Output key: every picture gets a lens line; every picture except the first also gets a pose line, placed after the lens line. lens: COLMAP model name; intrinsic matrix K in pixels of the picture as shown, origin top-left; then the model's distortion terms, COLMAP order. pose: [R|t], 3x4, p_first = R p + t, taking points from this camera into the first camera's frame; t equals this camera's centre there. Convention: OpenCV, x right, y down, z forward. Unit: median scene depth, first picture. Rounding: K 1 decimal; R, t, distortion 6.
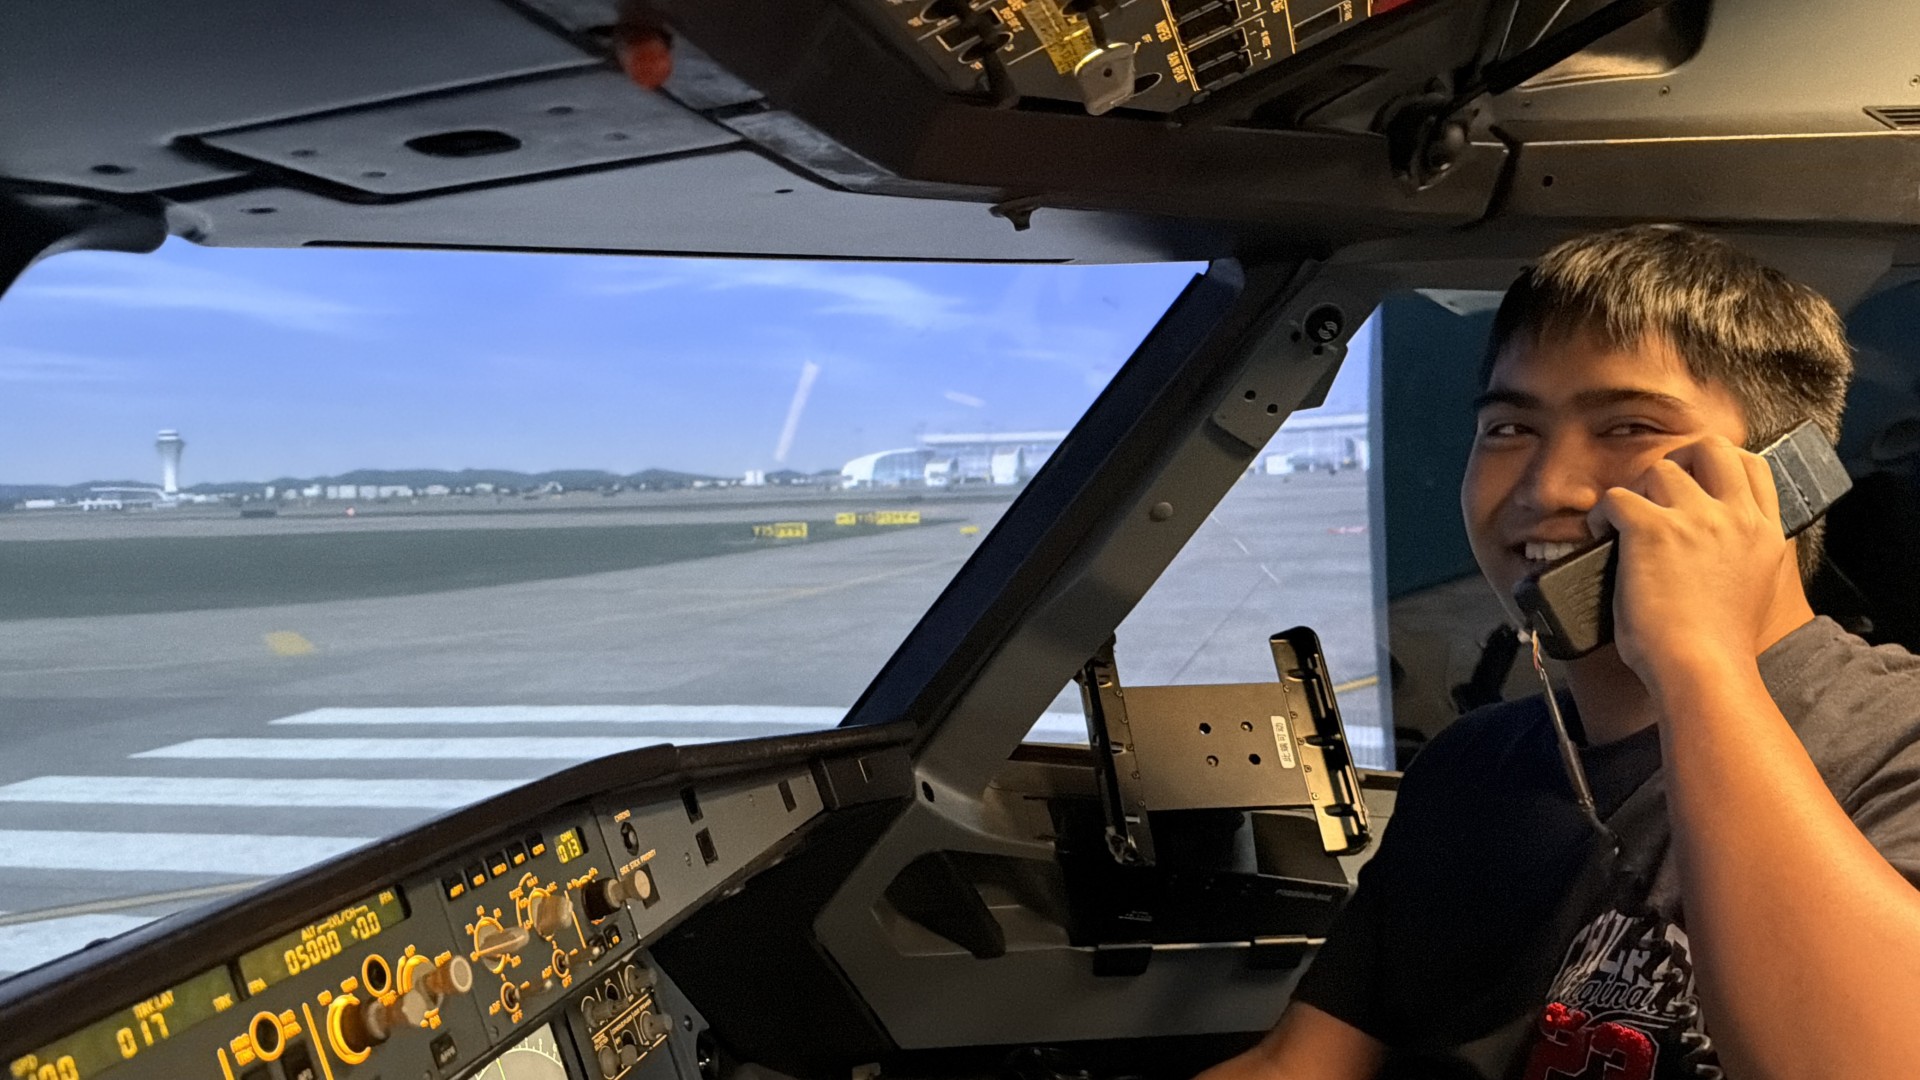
lens RADIAL K [[1651.5, 0, 940.0], [0, 1651.5, 500.4], [0, 0, 1]] dist [0.086136, -0.160539]
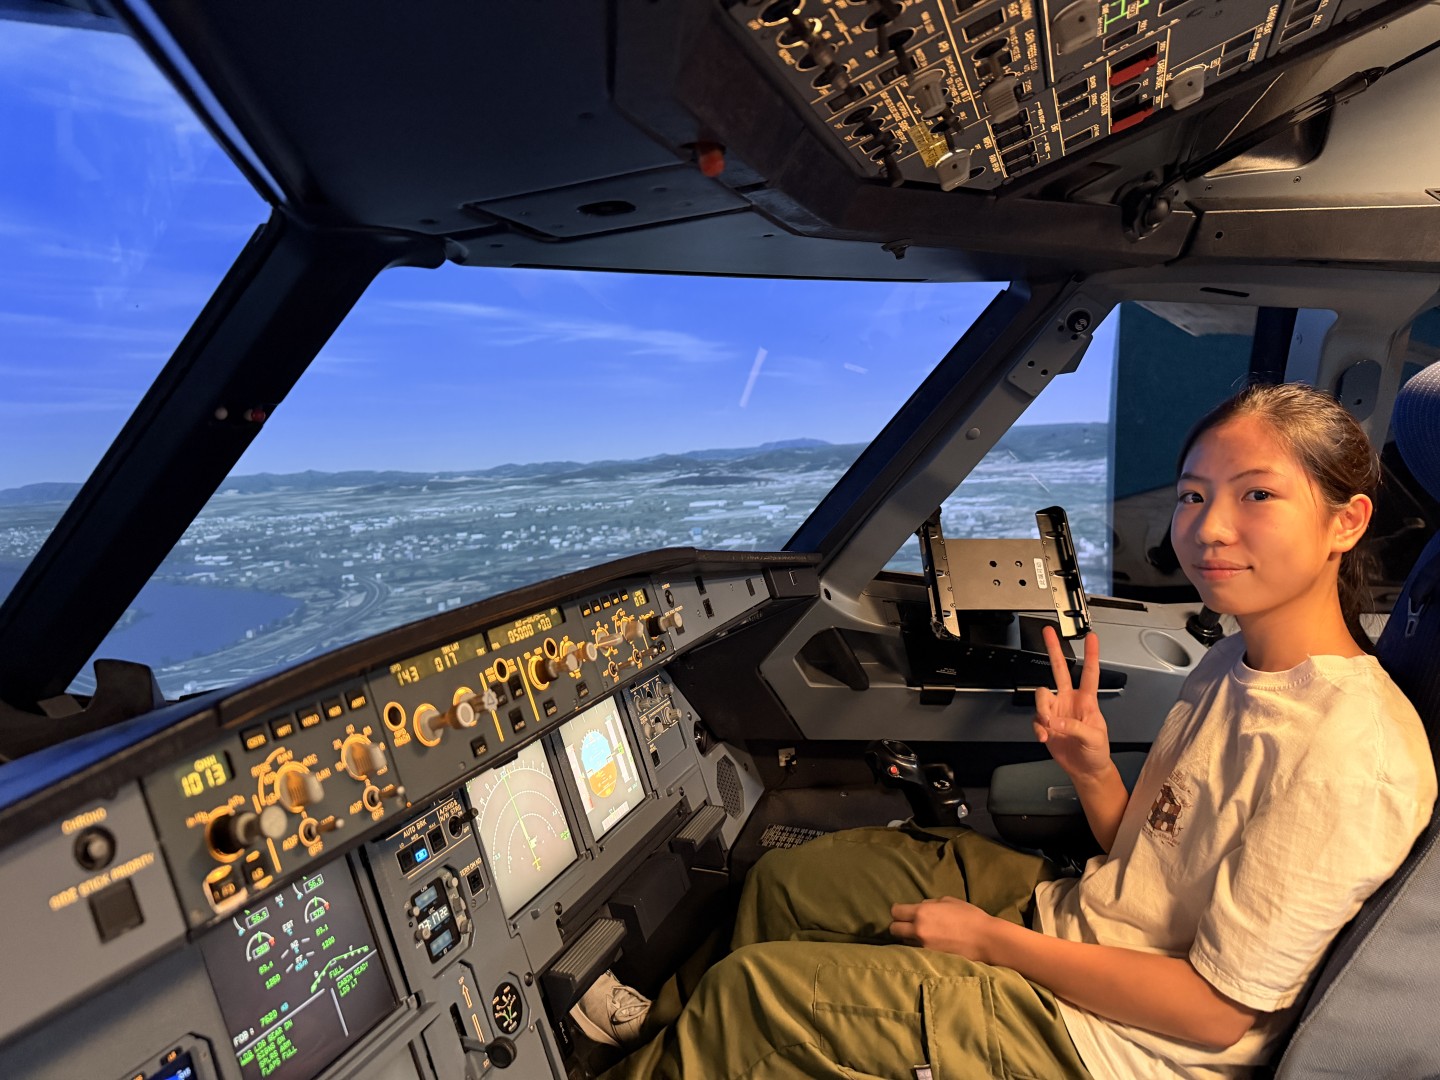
lens RADIAL K [[1016.1, 0, 720.6], [0, 1016.1, 525.0], [0, 0, 1]] dist [0.038282, -0.057652]
pose [[0.994006, 0.031077, -0.104815, -0.017779], [-0.022669, 0.996499, 0.080473, 0.034831], [0.106949, -0.077614, 0.991230, -0.114701]]
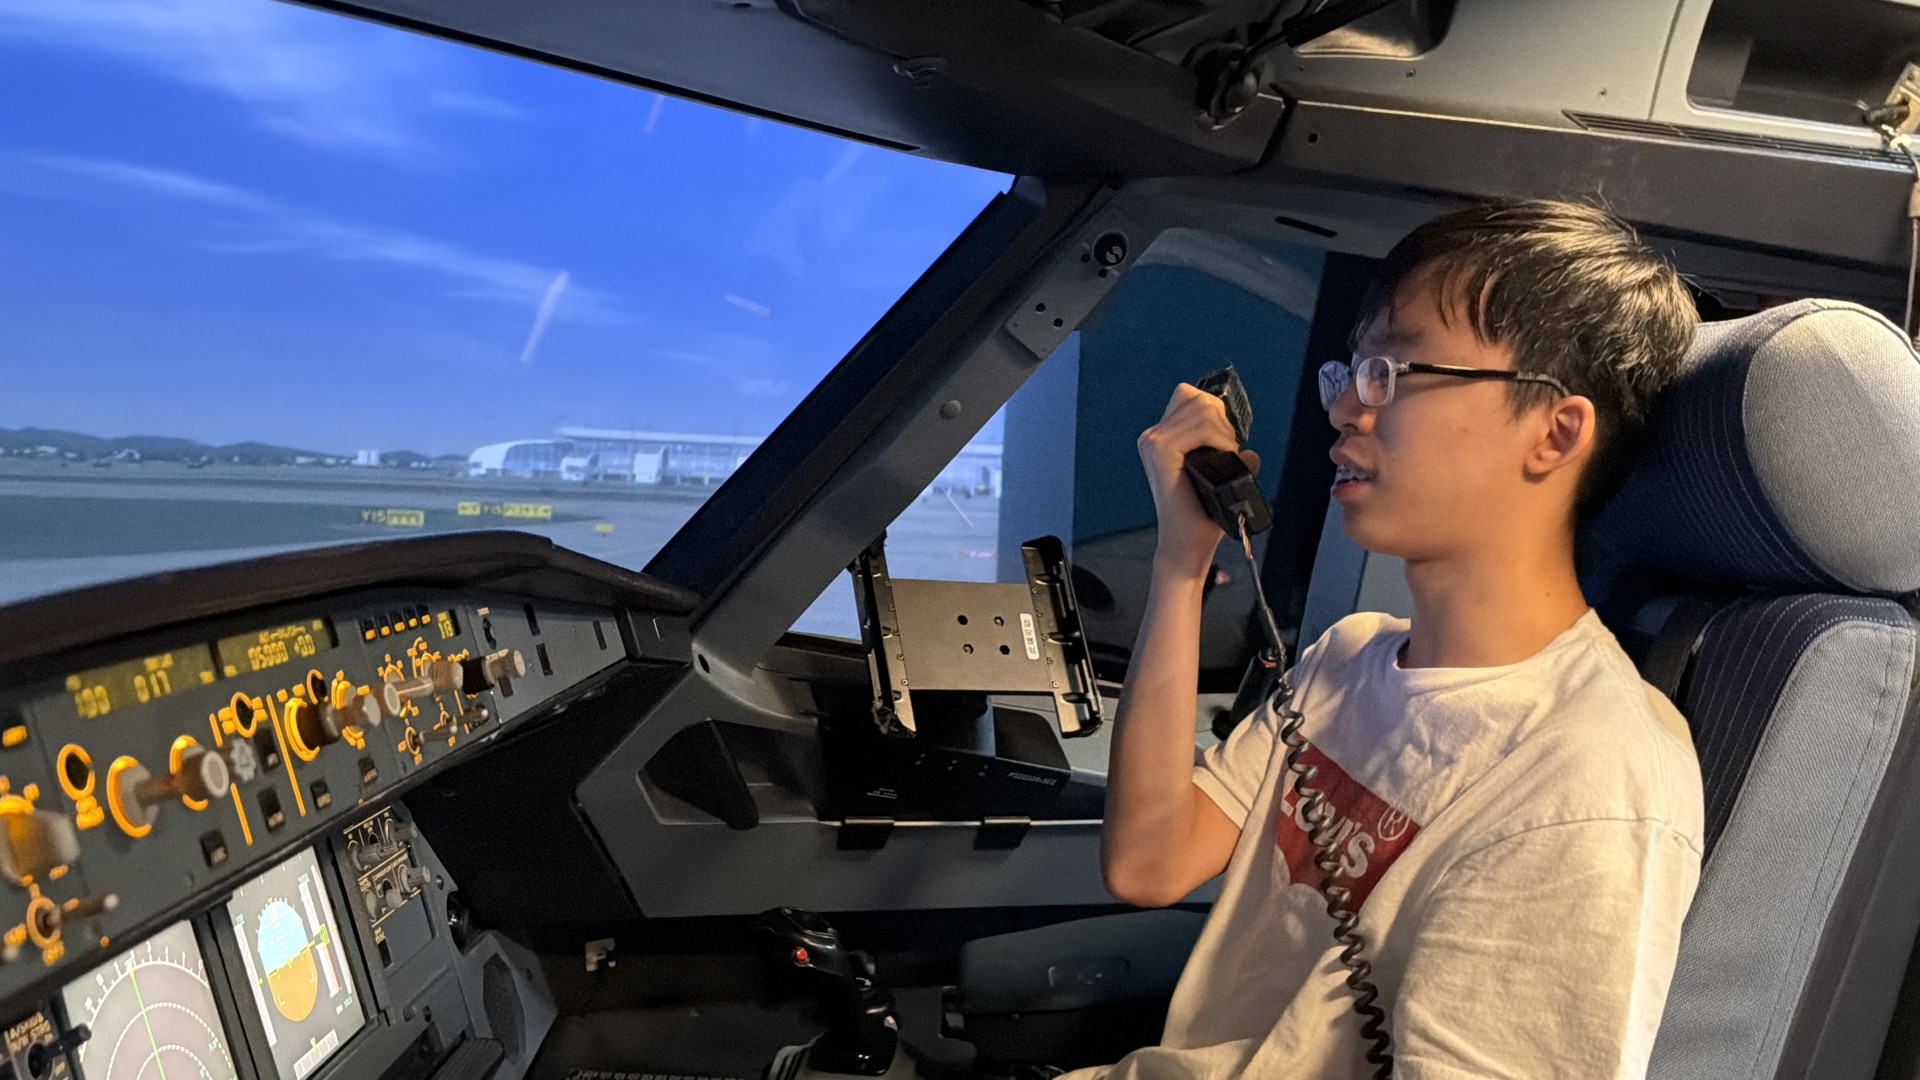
lens RADIAL K [[1651.5, 0, 974.5], [0, 1651.5, 528.3], [0, 0, 1]] dist [0.086136, -0.160539]
pose [[0.969618, 0.070905, 0.234121, -0.158008], [-0.074691, 0.997180, 0.007333, 0.120815], [-0.232941, -0.024597, 0.972180, -0.096477]]
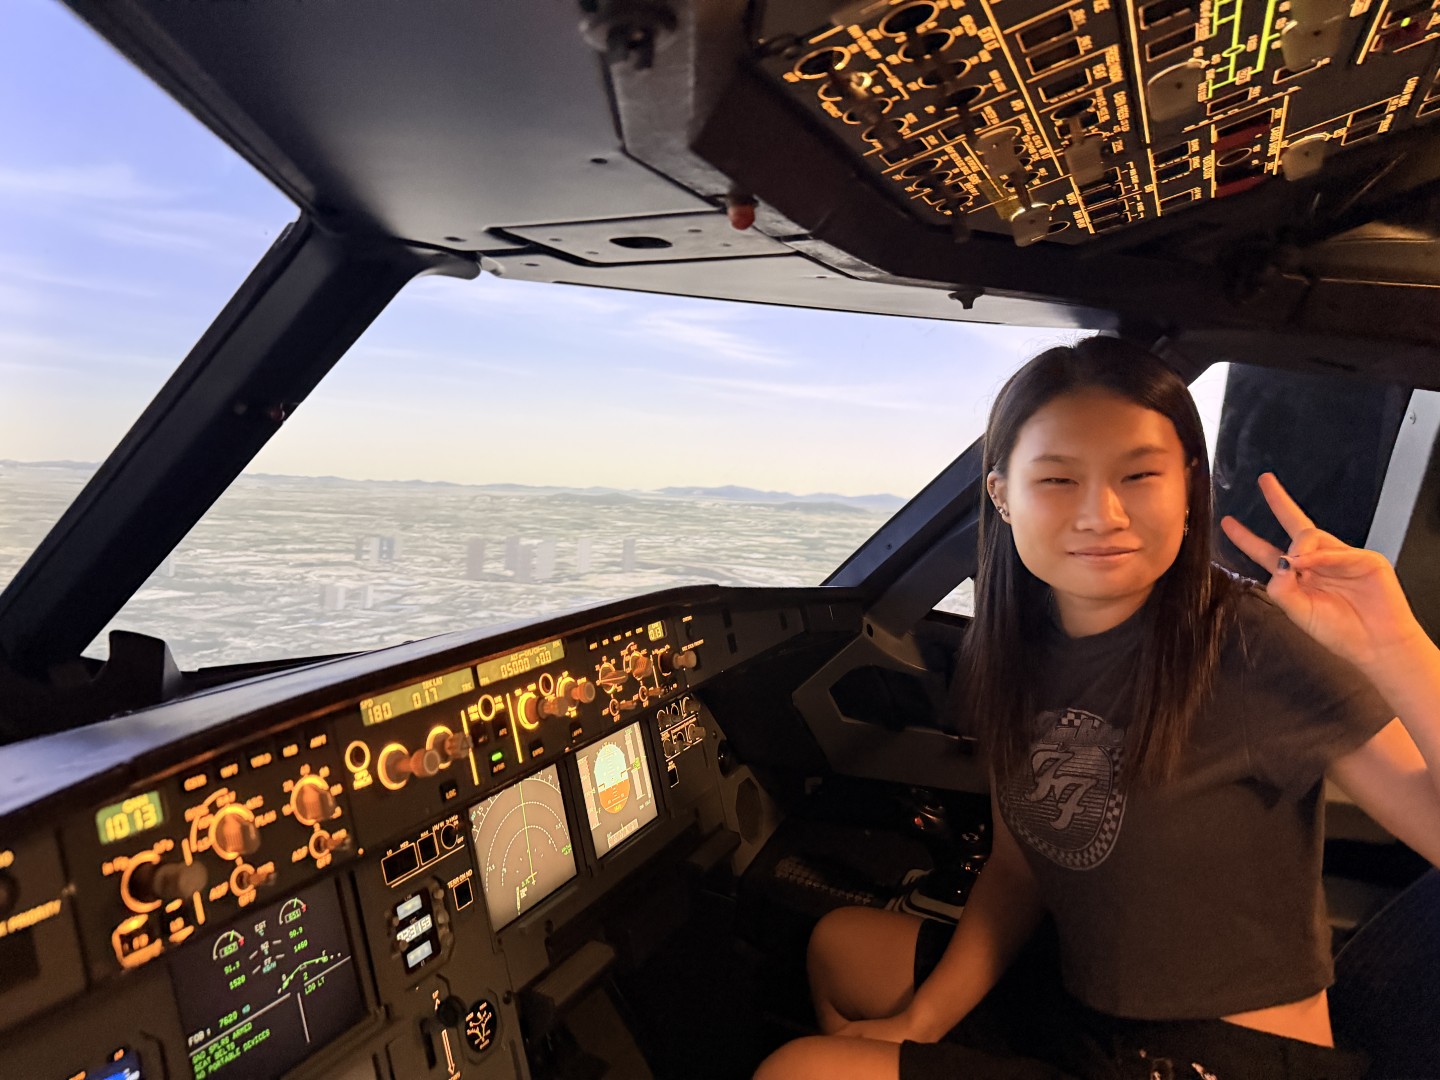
lens RADIAL K [[1016.1, 0, 720.3], [0, 1016.1, 521.5], [0, 0, 1]] dist [0.038282, -0.057652]
pose [[0.973011, 0.143731, -0.180532, 0.024667], [-0.126917, 0.986704, 0.101521, -0.028814], [0.192724, -0.075869, 0.978316, -0.047185]]
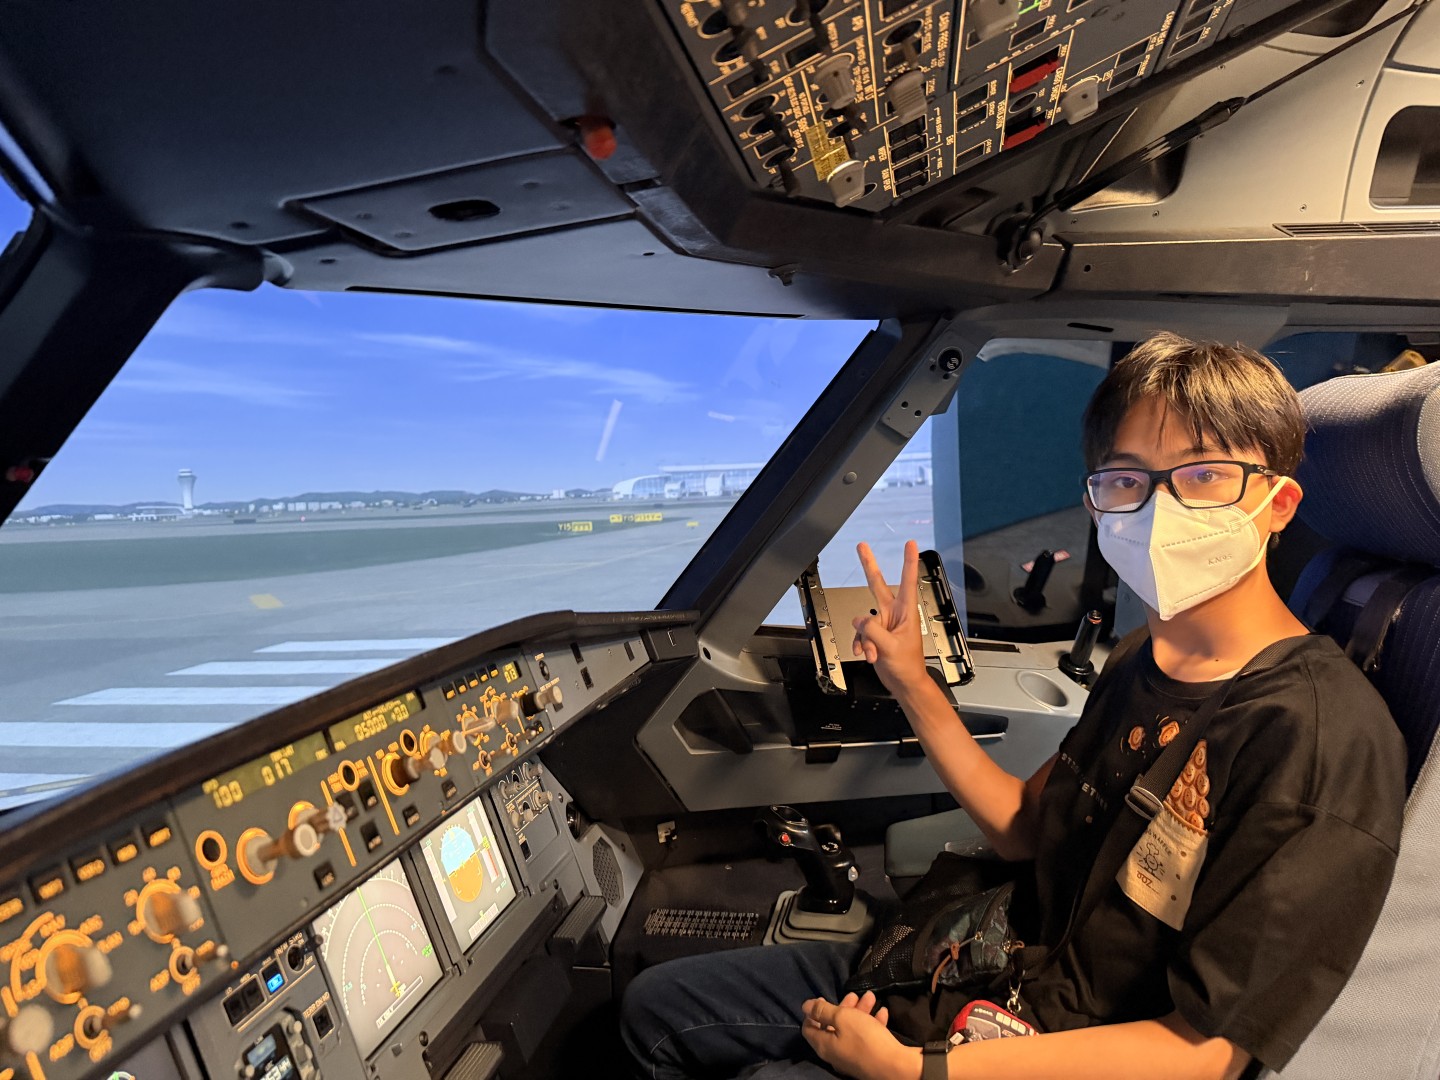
lens RADIAL K [[1016.1, 0, 726.1], [0, 1016.1, 541.8], [0, 0, 1]] dist [0.038282, -0.057652]
pose [[0.998525, -0.015393, 0.052073, -0.066546], [0.013407, 0.999177, 0.038271, 0.047755], [-0.052619, -0.037517, 0.997910, 0.006922]]
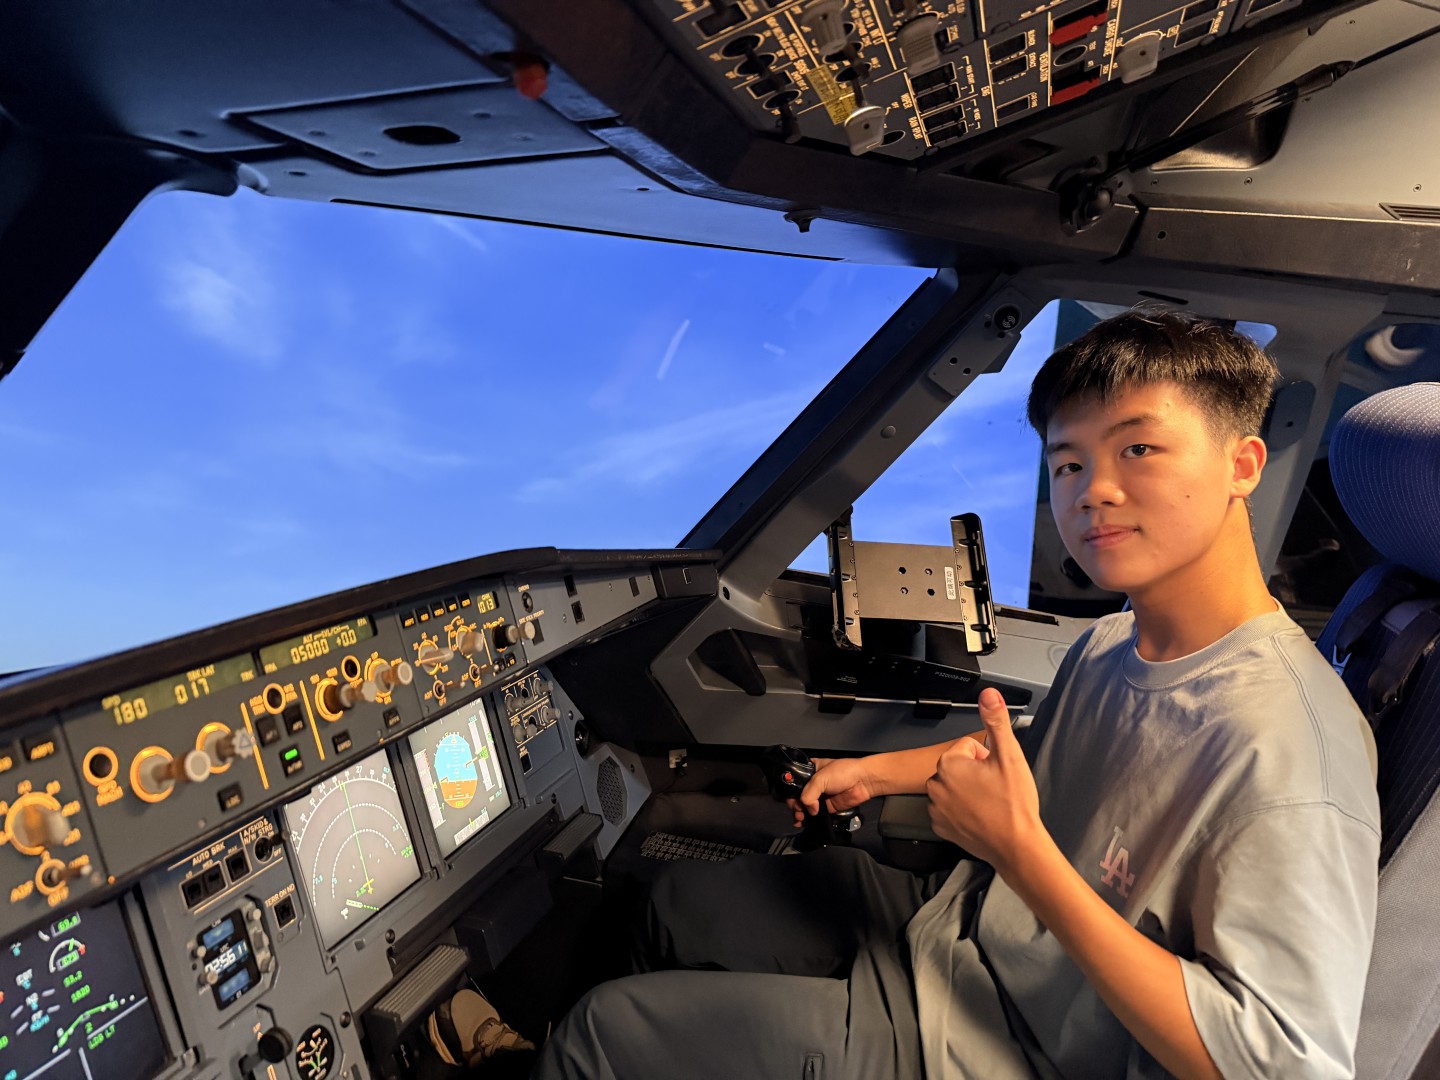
lens RADIAL K [[1016.1, 0, 735.8], [0, 1016.1, 537.6], [0, 0, 1]] dist [0.038282, -0.057652]
pose [[0.995269, 0.093644, -0.025891, 0.038344], [-0.089929, 0.988774, 0.119324, 0.006744], [0.036775, -0.116431, 0.992518, 0.040662]]
